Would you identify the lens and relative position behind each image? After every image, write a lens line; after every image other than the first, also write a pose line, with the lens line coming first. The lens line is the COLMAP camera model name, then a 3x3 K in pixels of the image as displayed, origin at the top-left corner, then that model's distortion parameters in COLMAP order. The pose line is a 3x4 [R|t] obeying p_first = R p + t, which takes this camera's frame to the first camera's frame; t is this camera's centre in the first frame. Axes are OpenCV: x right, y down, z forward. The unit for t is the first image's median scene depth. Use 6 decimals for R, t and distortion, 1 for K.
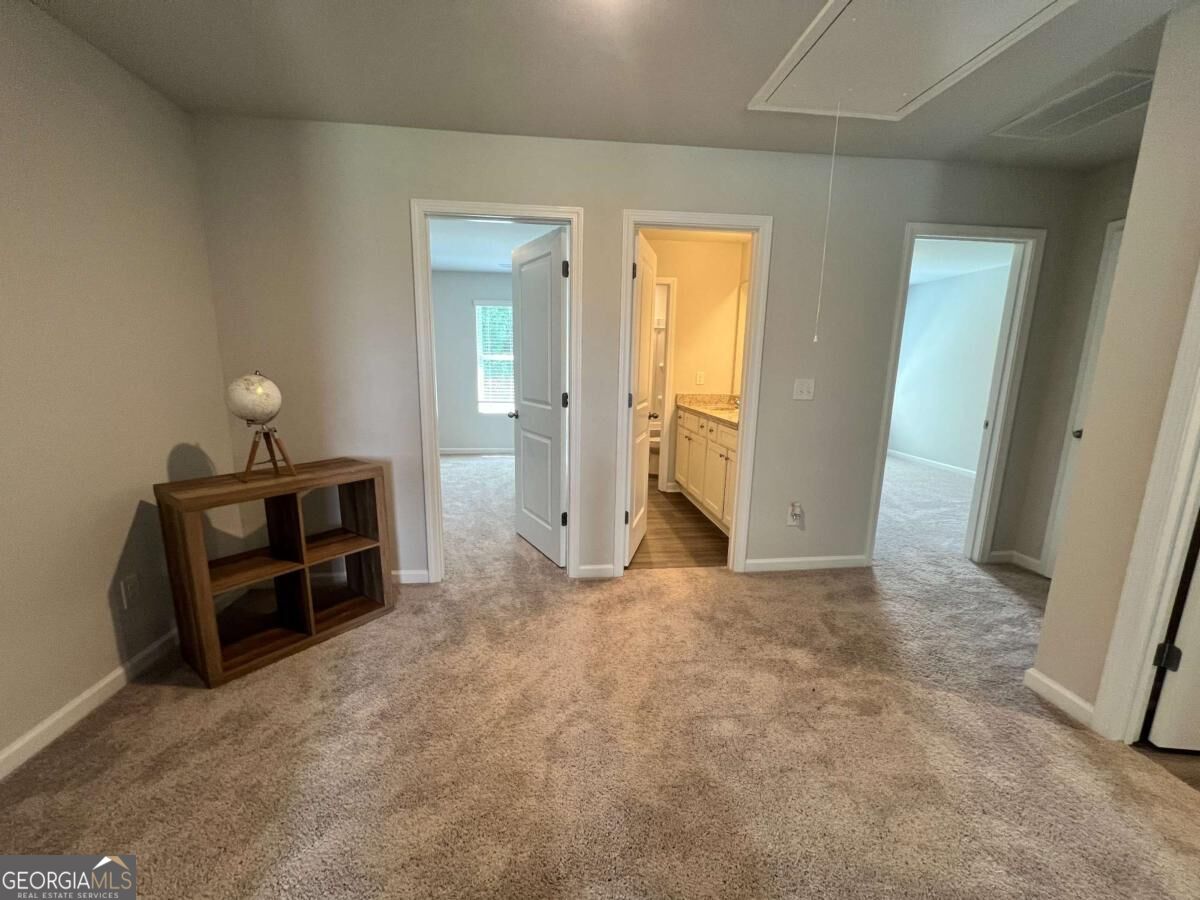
lens RADIAL K [[479.6, 0, 602.3], [0, 479.6, 449.5], [0, 0, 1]] dist [0.000120, -0.000039]
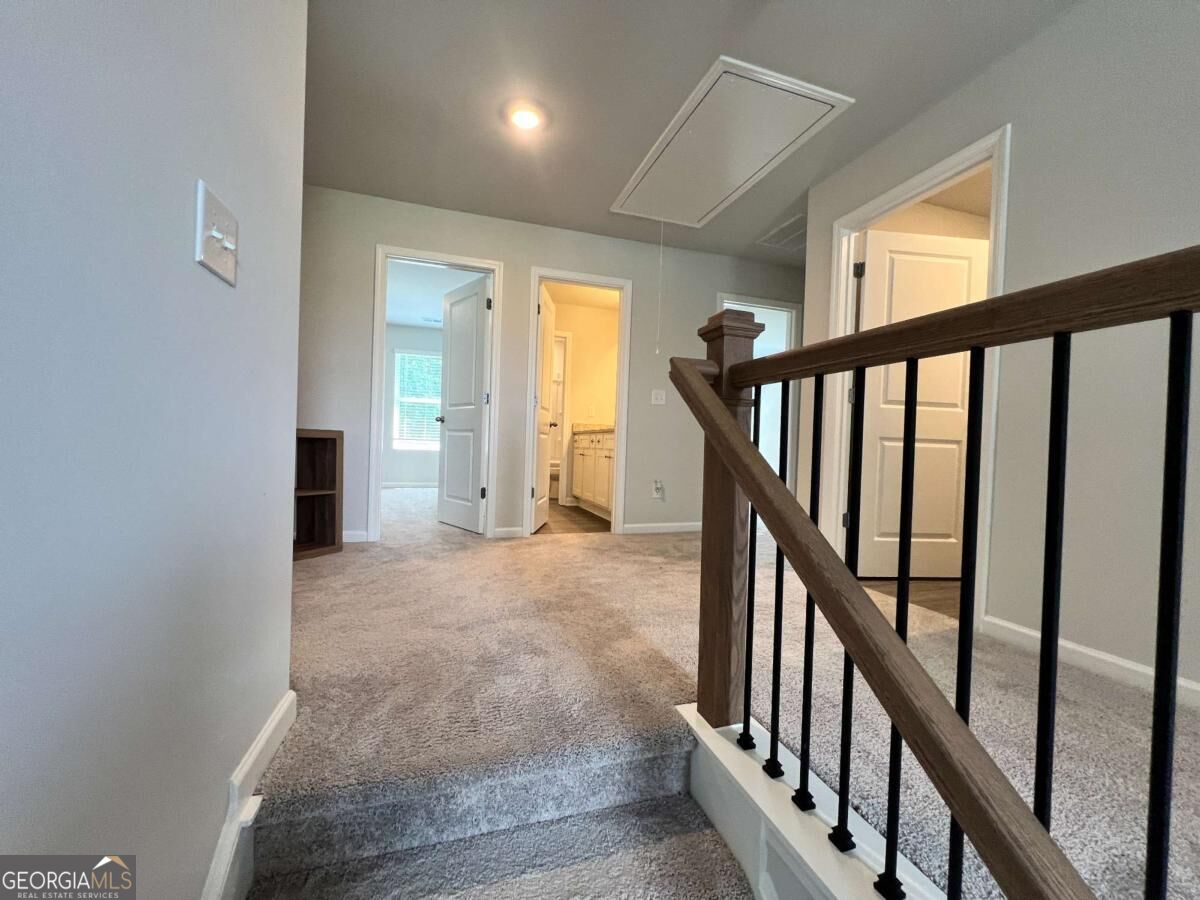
lens RADIAL K [[479.6, 0, 601.2], [0, 479.6, 449.1], [0, 0, 1]] dist [0.000120, -0.000039]
pose [[0.979808, 0.013241, 0.199499, -0.027024], [0.020706, 0.985719, -0.167119, 0.248072], [-0.198863, 0.167876, 0.965542, -0.297415]]
